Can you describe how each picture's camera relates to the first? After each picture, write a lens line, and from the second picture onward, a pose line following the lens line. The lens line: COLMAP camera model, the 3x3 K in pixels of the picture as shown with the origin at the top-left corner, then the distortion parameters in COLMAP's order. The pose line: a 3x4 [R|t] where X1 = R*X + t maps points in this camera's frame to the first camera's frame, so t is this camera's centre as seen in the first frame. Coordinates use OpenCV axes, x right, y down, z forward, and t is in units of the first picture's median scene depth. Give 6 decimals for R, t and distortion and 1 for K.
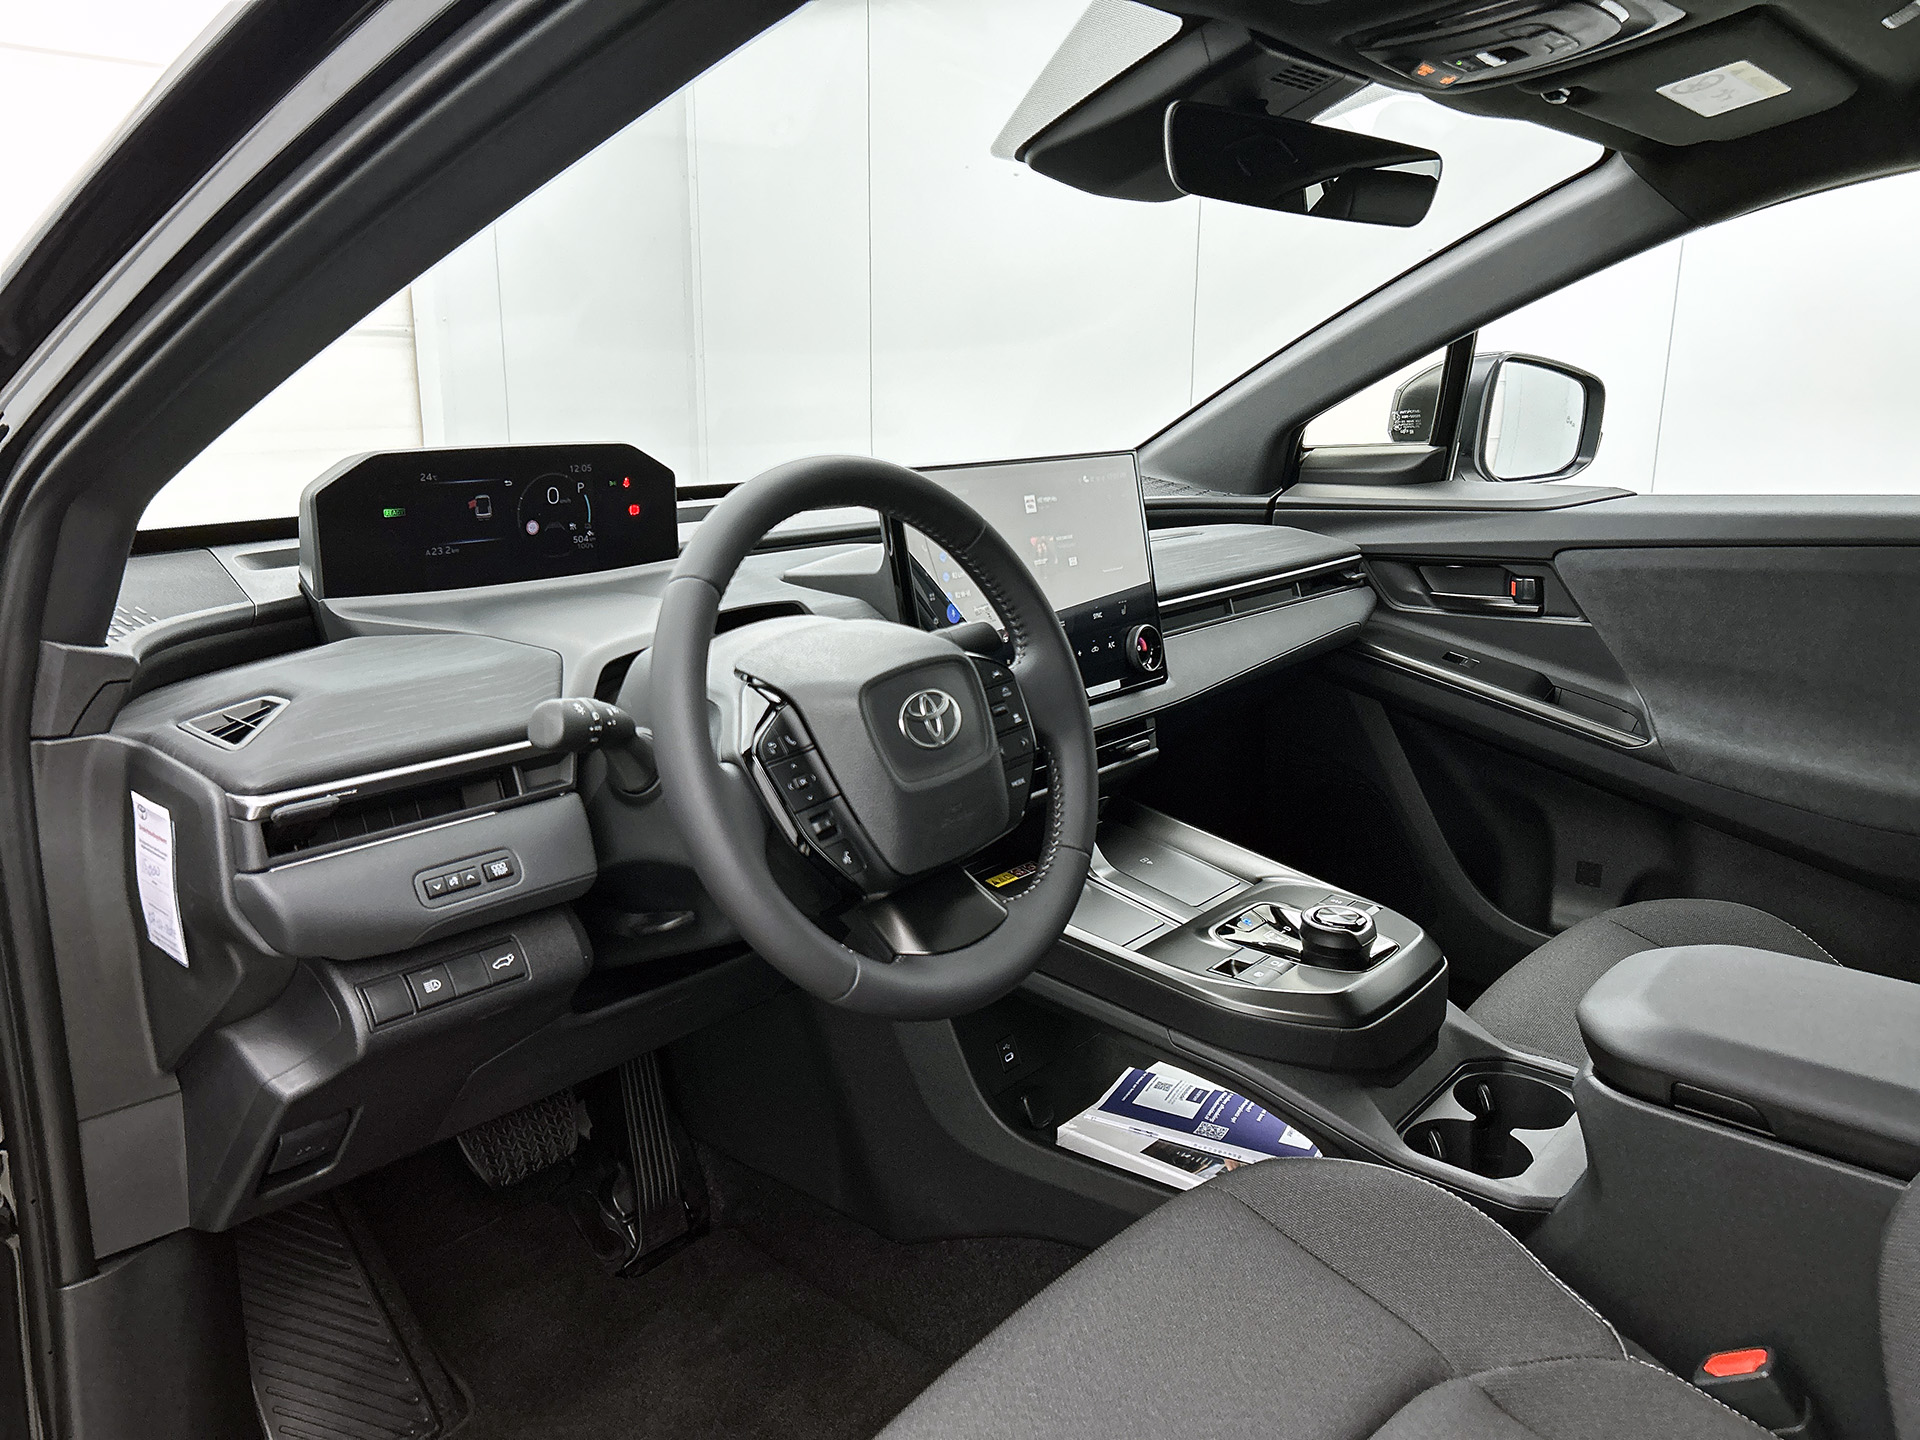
lens RADIAL K [[1439.2, 0, 969.0], [0, 1439.2, 718.0], [0, 0, 1]] dist [0.065079, -0.066762]
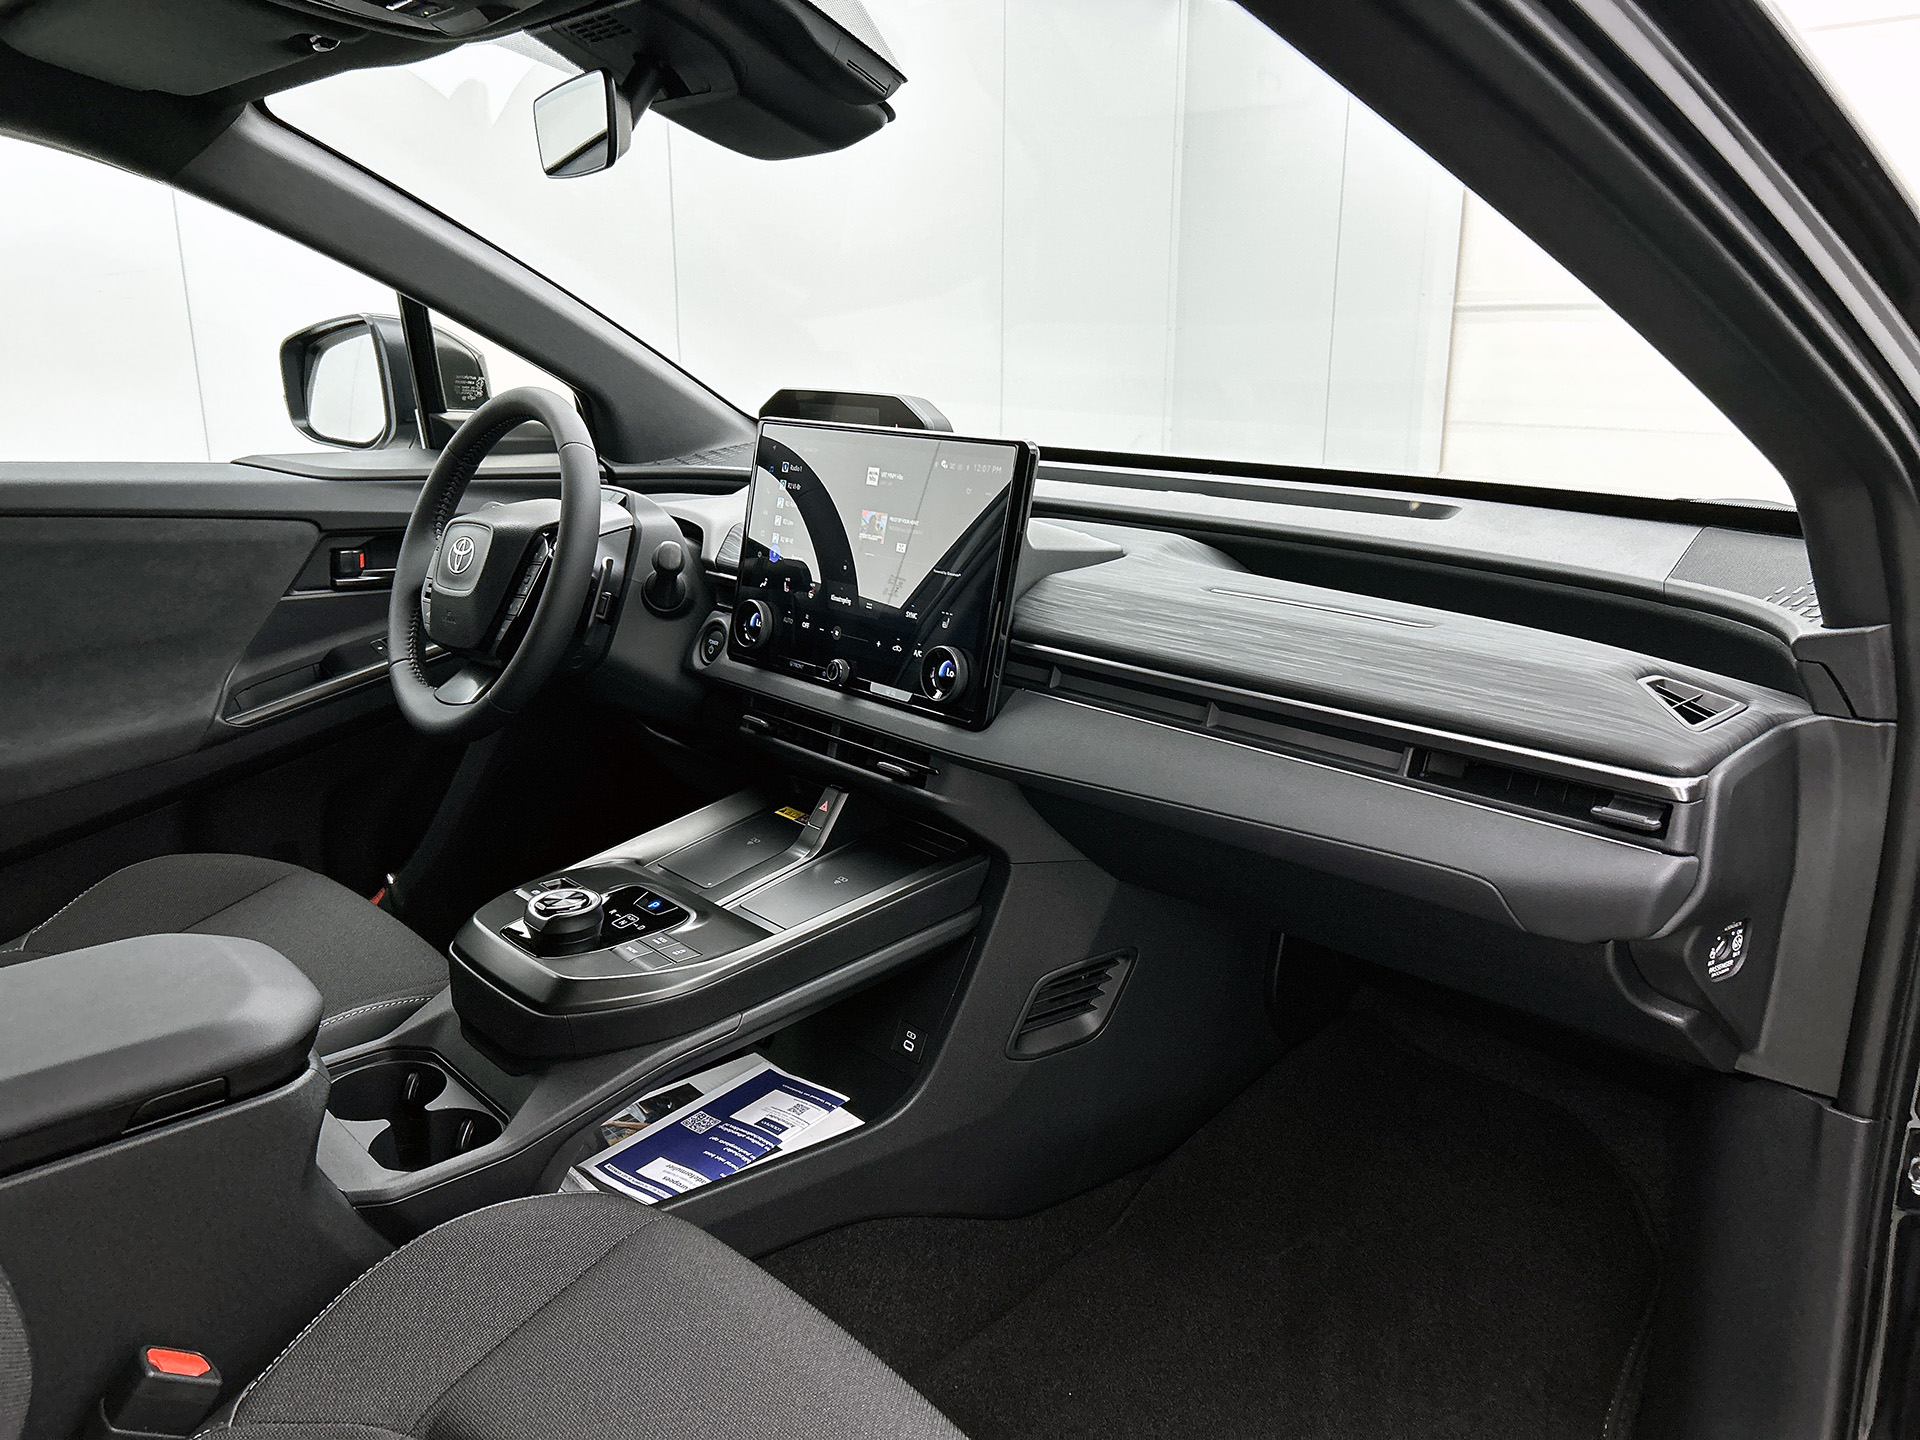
lens RADIAL K [[1439.2, 0, 969.0], [0, 1439.2, 718.0], [0, 0, 1]] dist [0.065079, -0.066762]
pose [[-0.151172, 0.252111, -0.955817, 0.925337], [-0.239984, 0.928642, 0.282899, -0.264661], [0.958934, 0.272148, -0.079881, 1.086358]]
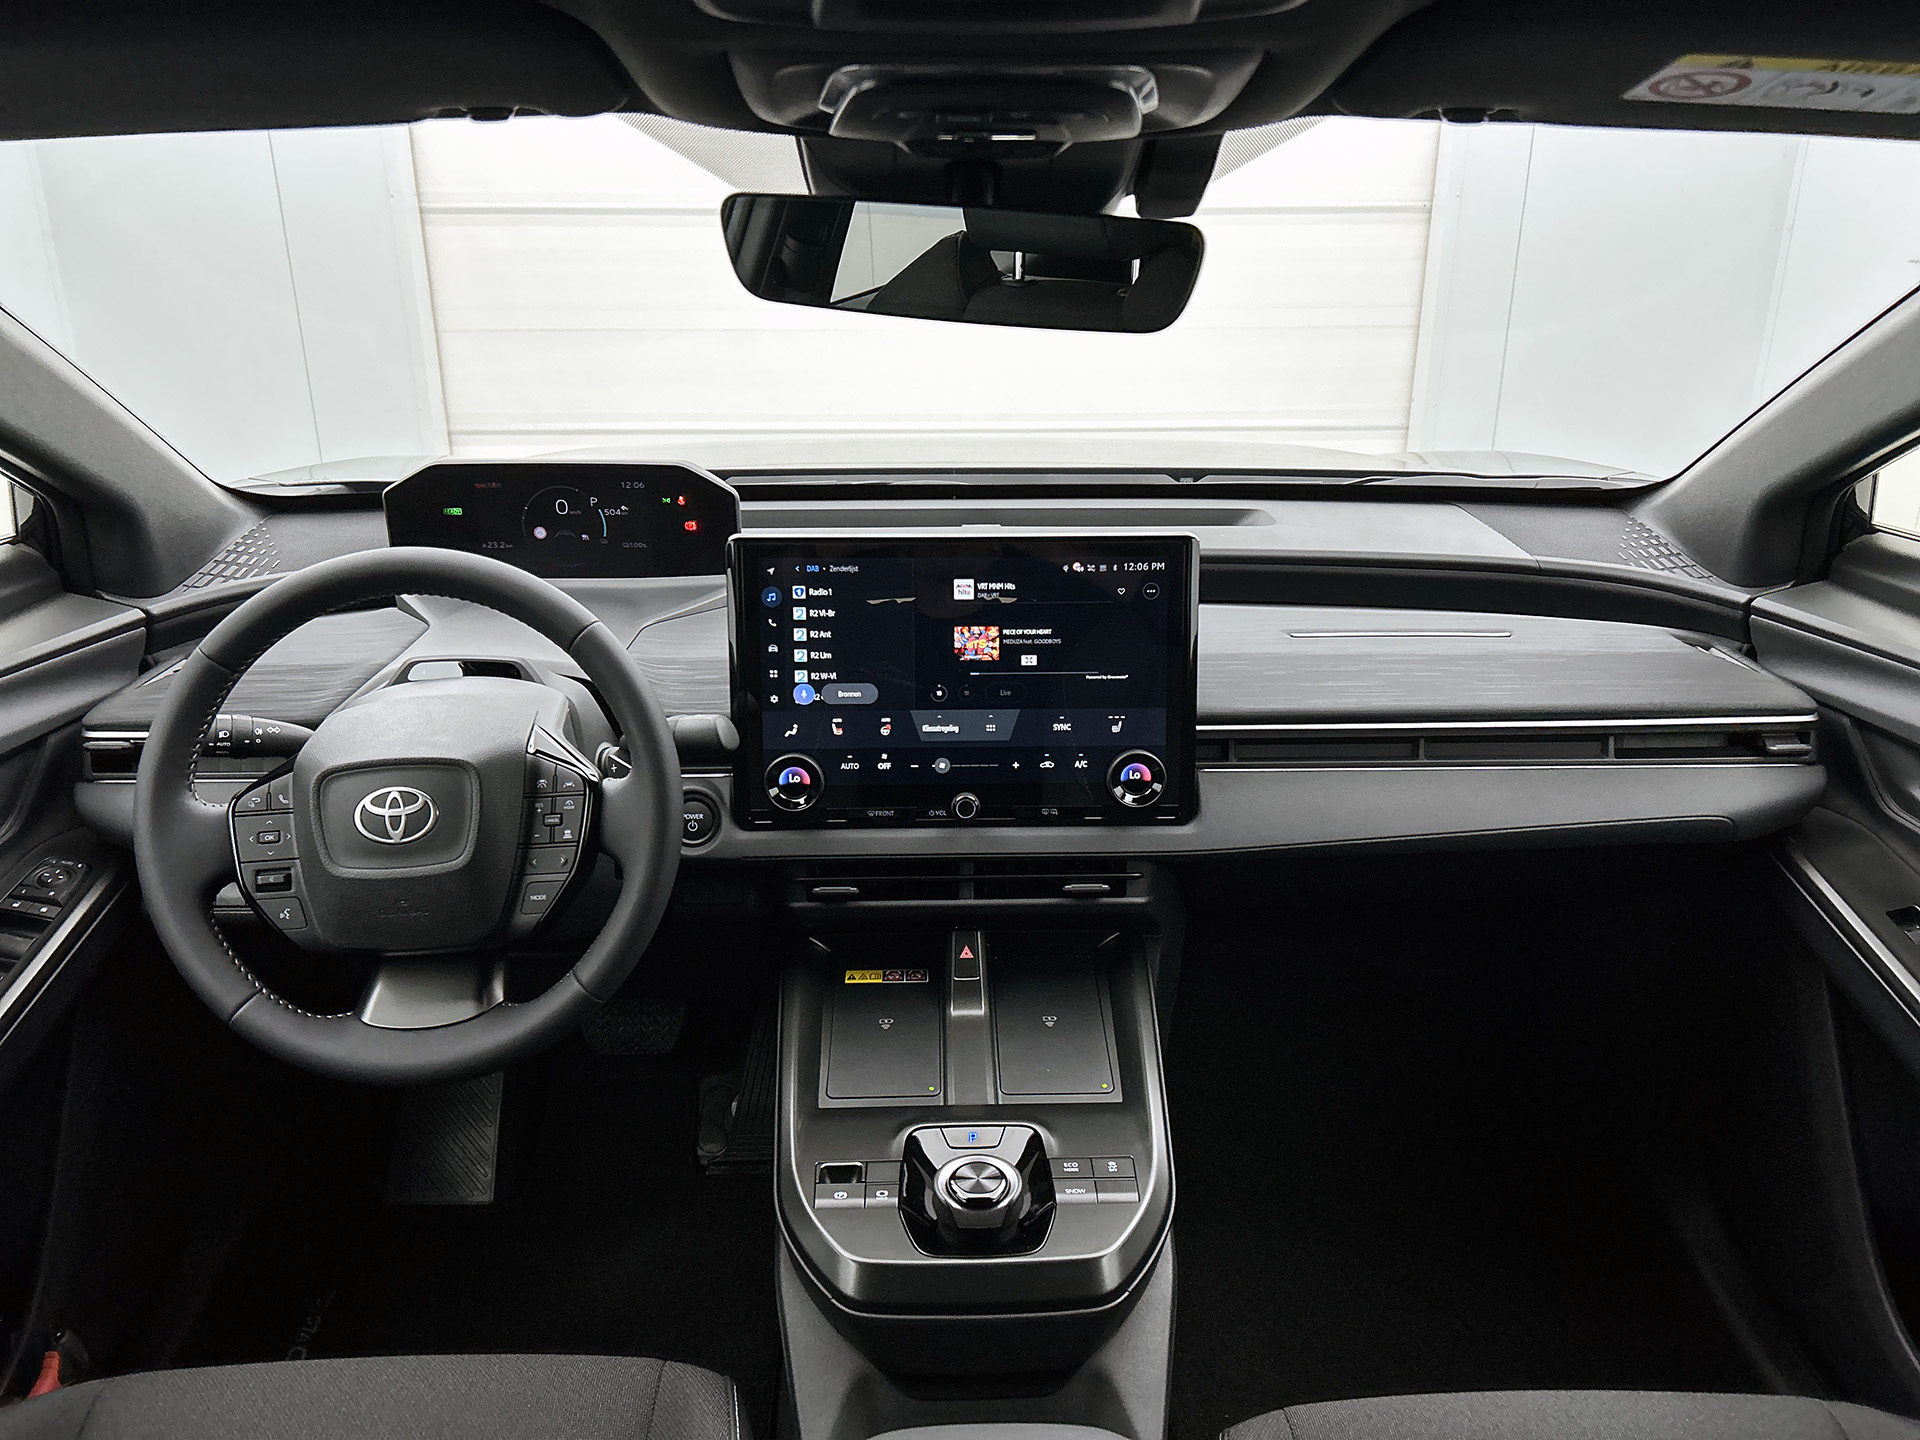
lens RADIAL K [[1439.2, 0, 969.0], [0, 1439.2, 718.0], [0, 0, 1]] dist [0.065079, -0.066762]
pose [[0.657016, 0.263077, -0.706484, 0.627443], [-0.180380, 0.964773, 0.191508, -0.220215], [0.731979, 0.001612, 0.681325, 0.378356]]
